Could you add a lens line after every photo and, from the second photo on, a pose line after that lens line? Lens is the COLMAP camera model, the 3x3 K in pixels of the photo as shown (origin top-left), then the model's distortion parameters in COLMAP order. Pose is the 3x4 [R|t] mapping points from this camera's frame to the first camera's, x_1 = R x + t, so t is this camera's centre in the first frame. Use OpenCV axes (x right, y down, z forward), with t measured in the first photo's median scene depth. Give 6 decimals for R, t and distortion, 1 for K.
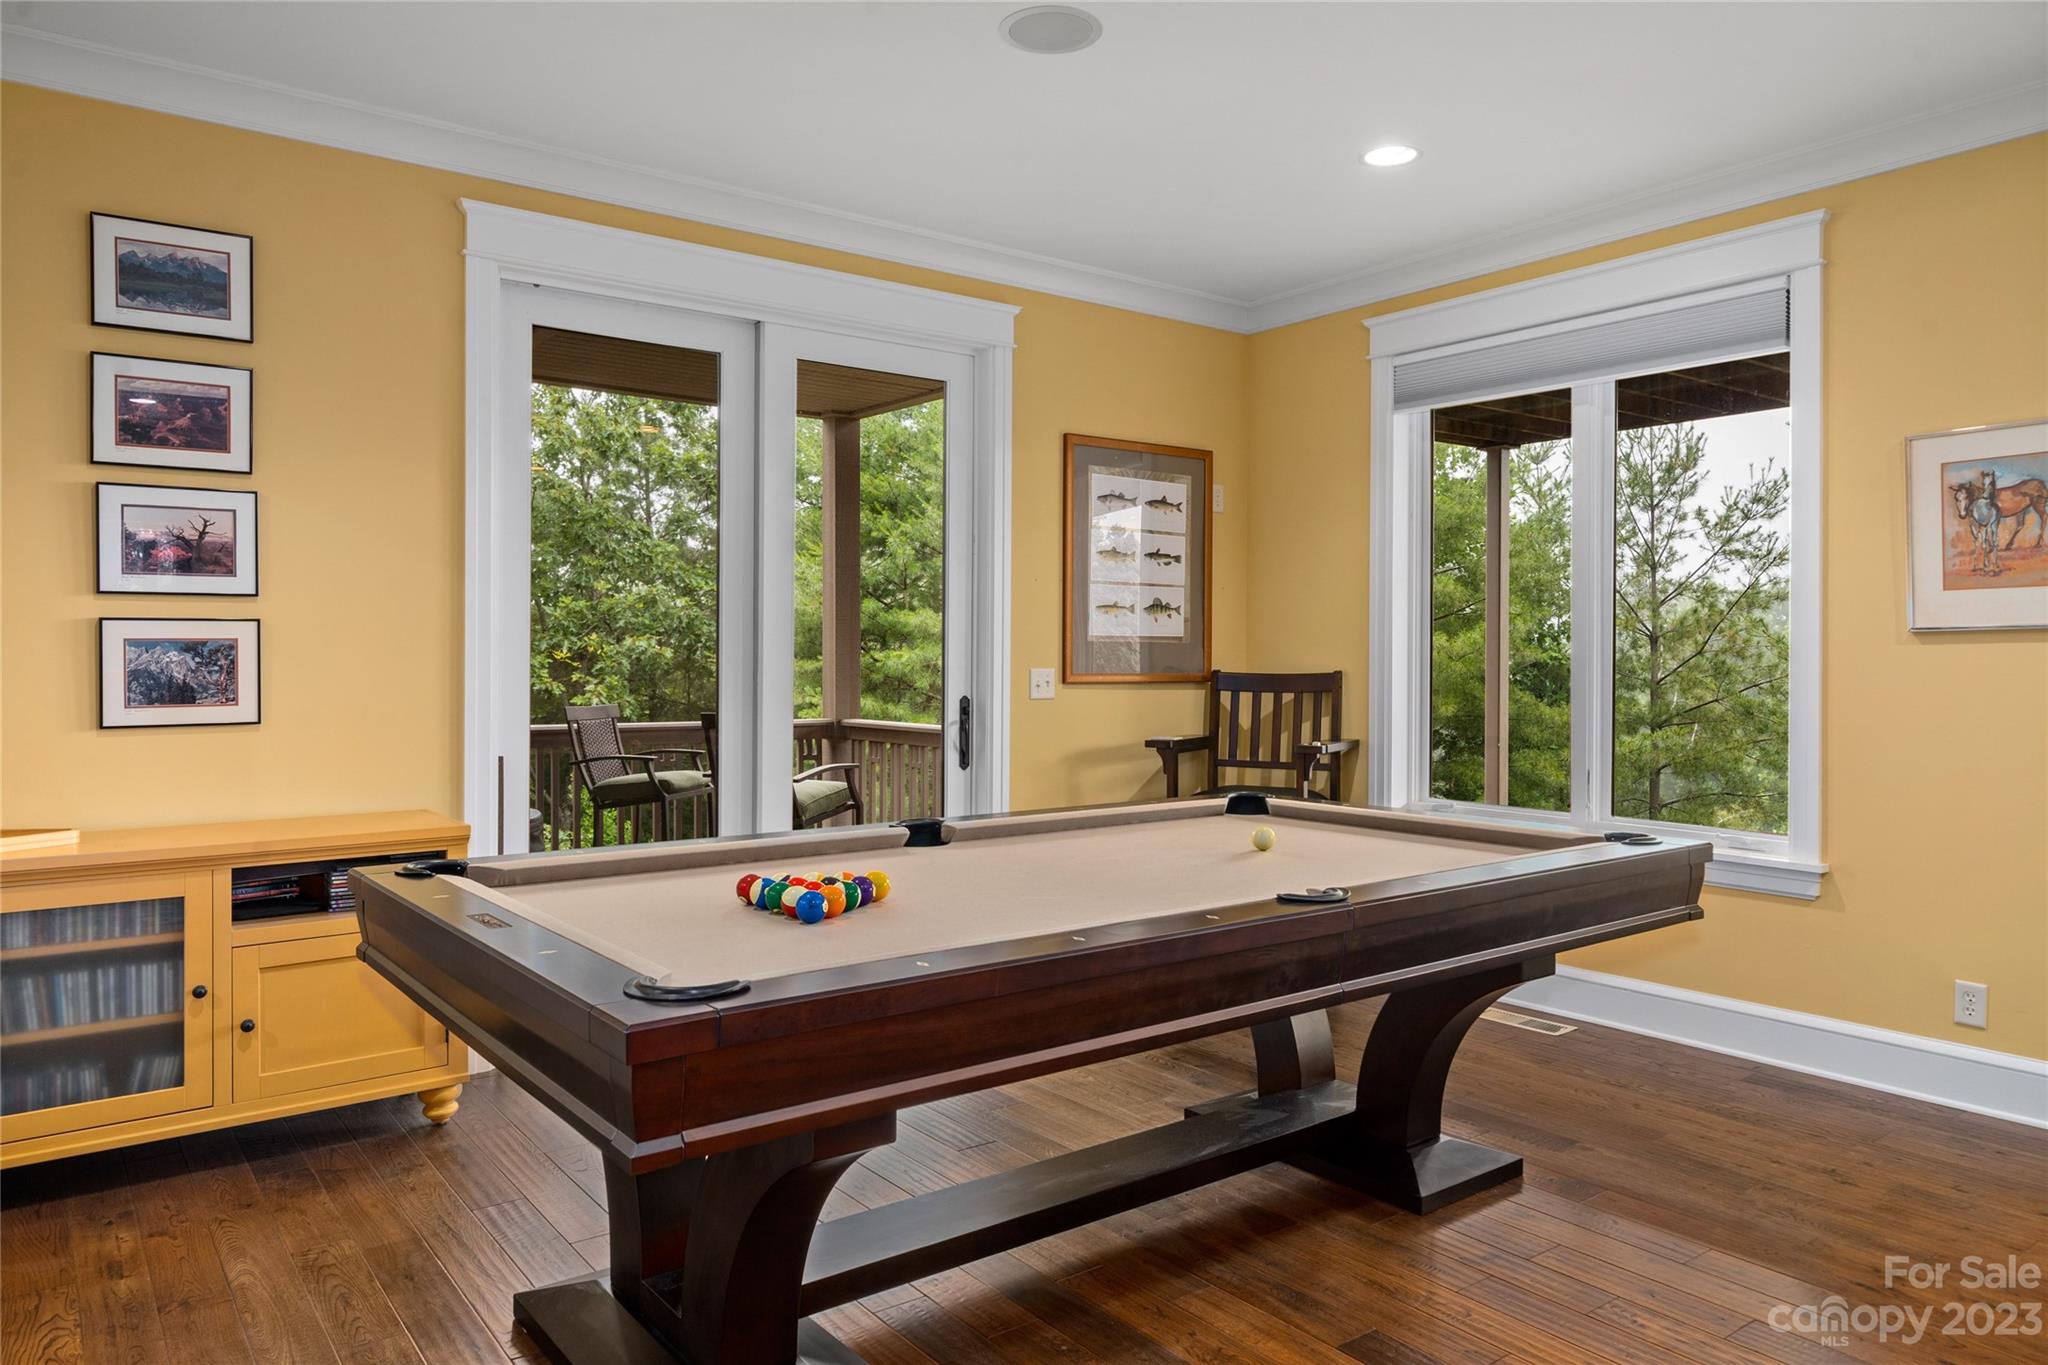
lens RADIAL K [[1351.0, 0, 1025.9], [0, 1351.0, 675.6], [0, 0, 1]] dist [0.005102, 0.000202]
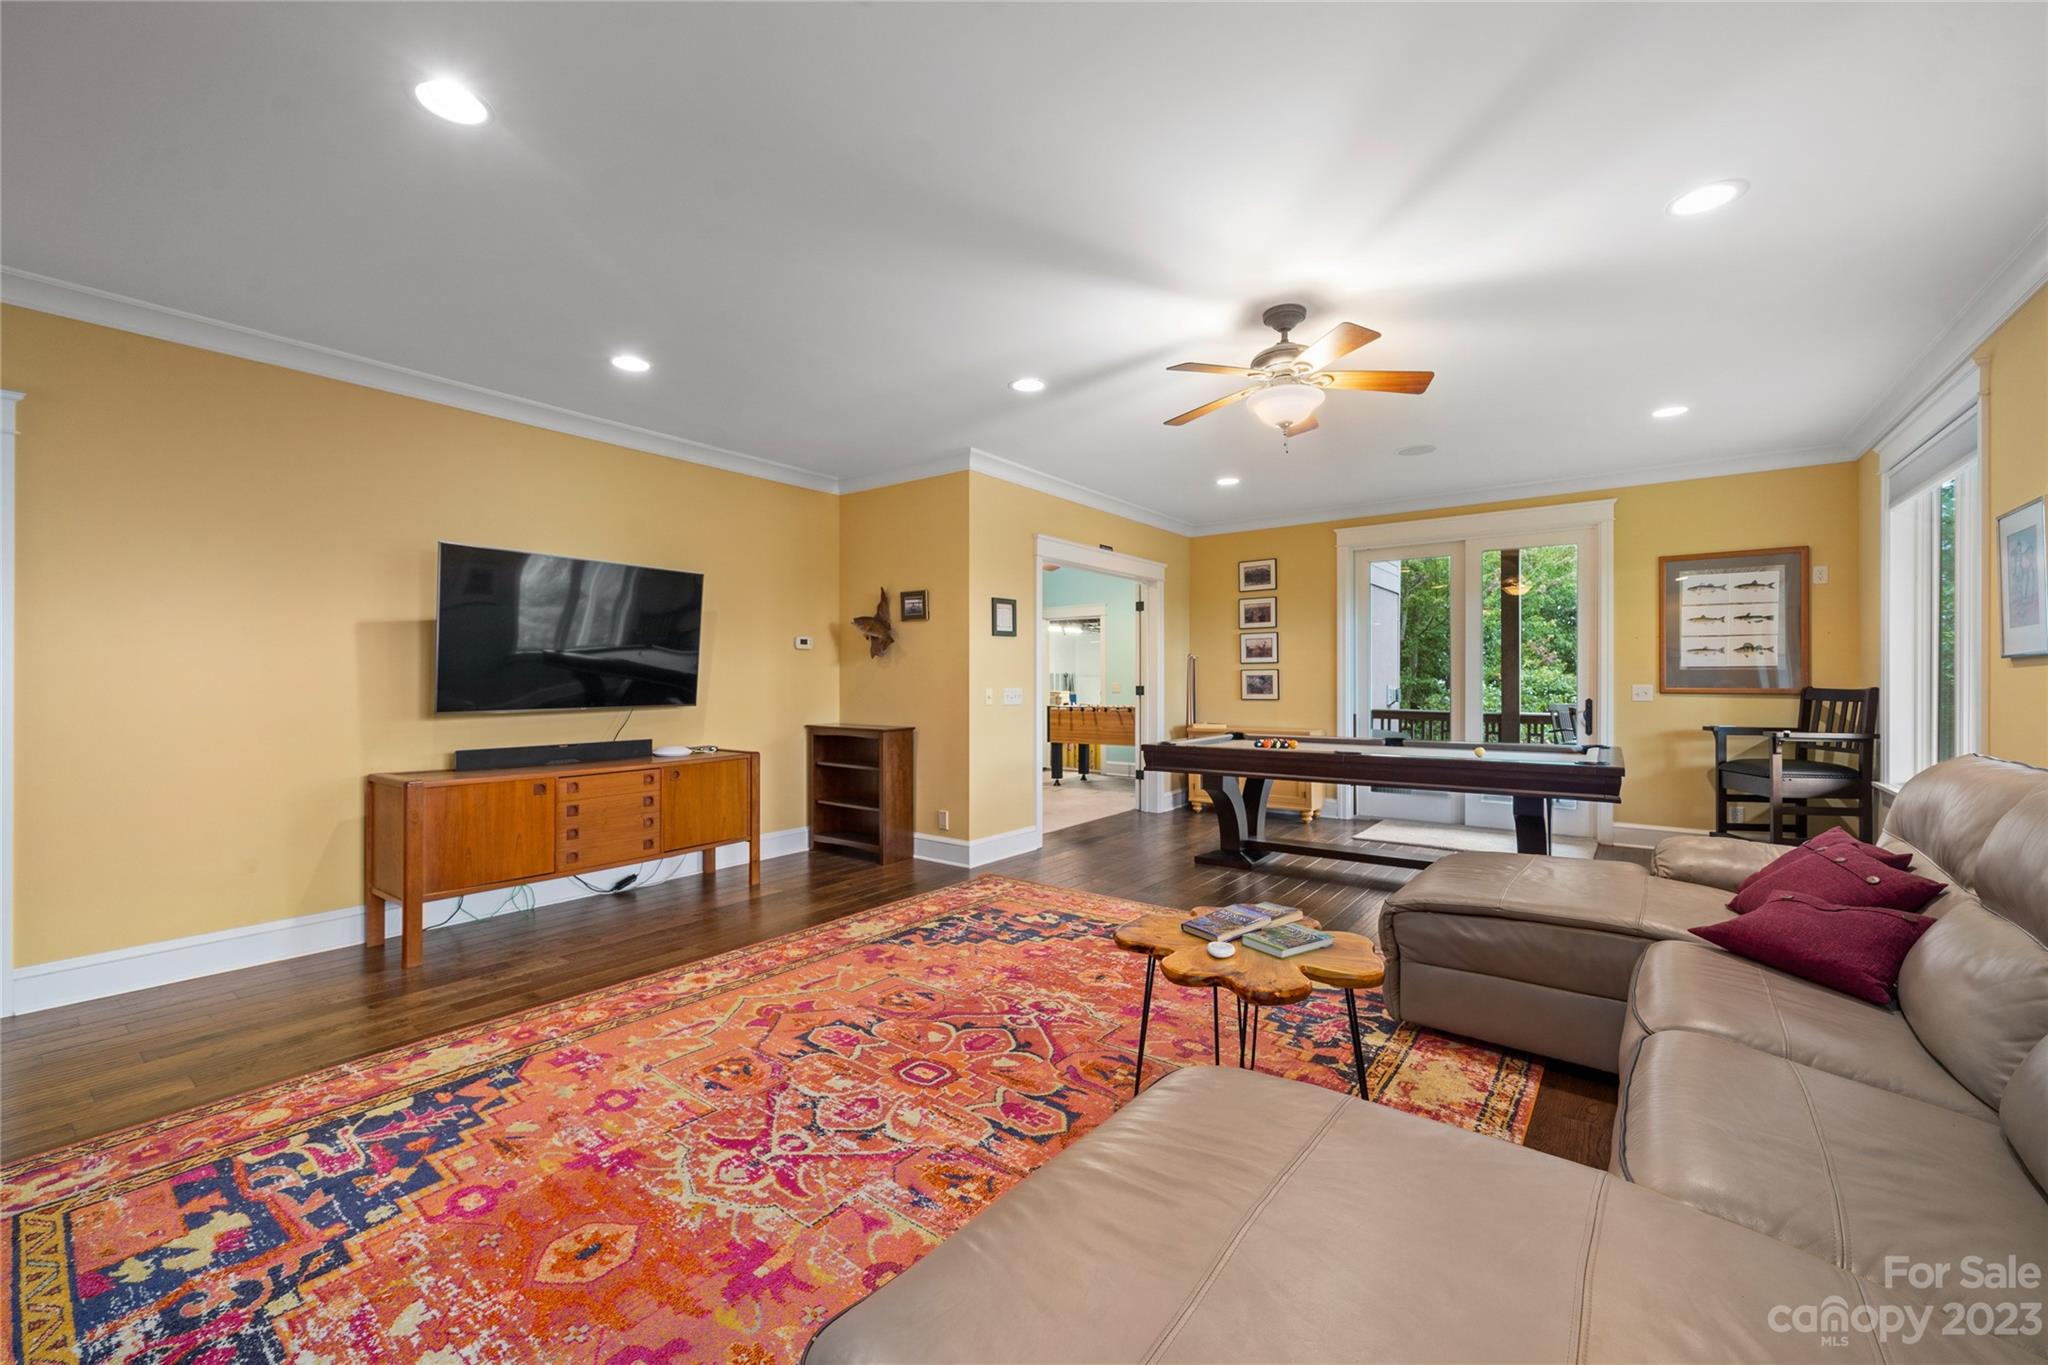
lens RADIAL K [[808.6, 0, 1024.7], [0, 808.6, 678.0], [0, 0, 1]] dist [-0.000765, -0.000025]
pose [[0.281229, -0.005940, -0.959622, 1.130649], [-0.011736, 0.999885, -0.009629, 0.007596], [0.959569, 0.013970, 0.281127, -0.178165]]
